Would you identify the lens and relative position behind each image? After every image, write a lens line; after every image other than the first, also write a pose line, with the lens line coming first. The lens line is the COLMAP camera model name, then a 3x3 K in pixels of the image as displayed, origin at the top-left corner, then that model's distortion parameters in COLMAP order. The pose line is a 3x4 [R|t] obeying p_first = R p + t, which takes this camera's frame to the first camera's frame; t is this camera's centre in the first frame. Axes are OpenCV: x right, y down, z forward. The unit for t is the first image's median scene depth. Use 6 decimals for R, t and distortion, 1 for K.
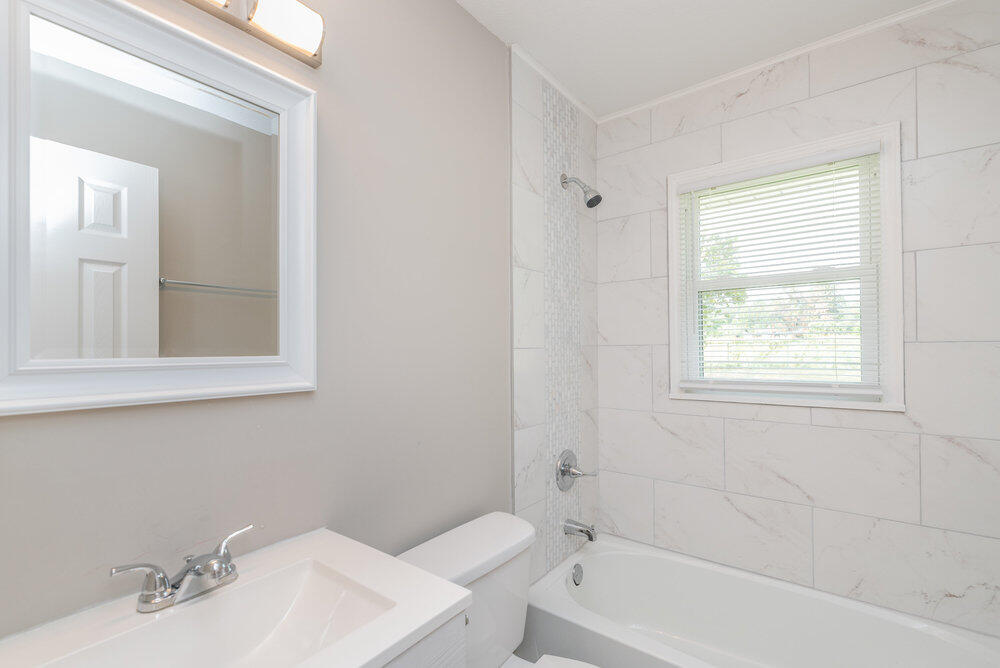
lens RADIAL K [[443.0, 0, 500.3], [0, 443.0, 344.6], [0, 0, 1]] dist [-0.002311, -0.000581]
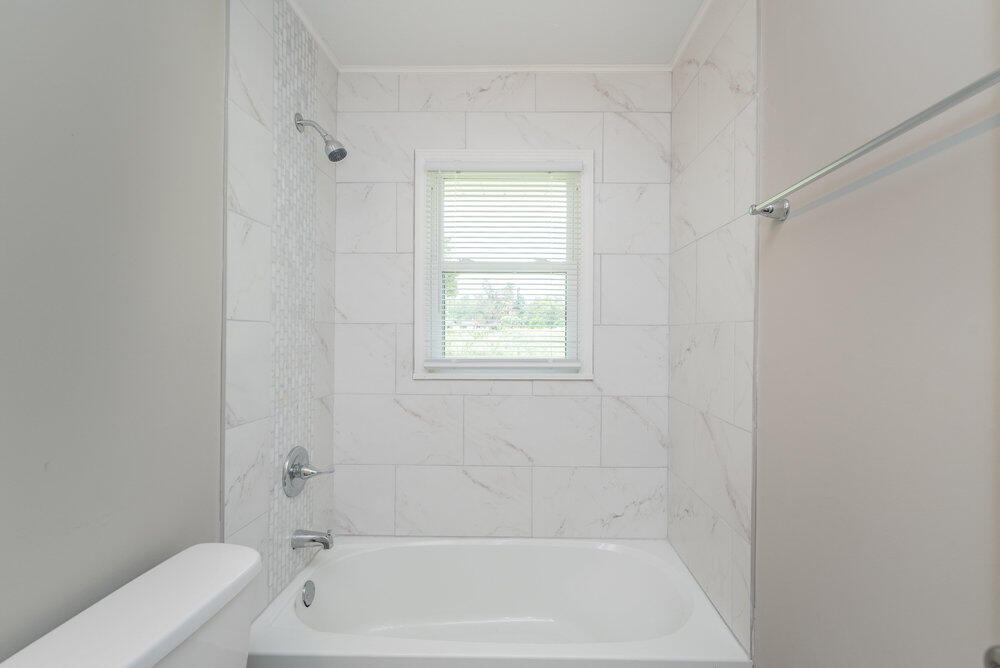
lens RADIAL K [[435.8, 0, 503.2], [0, 435.8, 337.6], [0, 0, 1]] dist [-0.000736, -0.000238]
pose [[0.798159, 0.016016, 0.602234, -0.036955], [-0.016050, 0.999857, -0.005319, 0.033417], [-0.602233, -0.005421, 0.798302, 0.122702]]
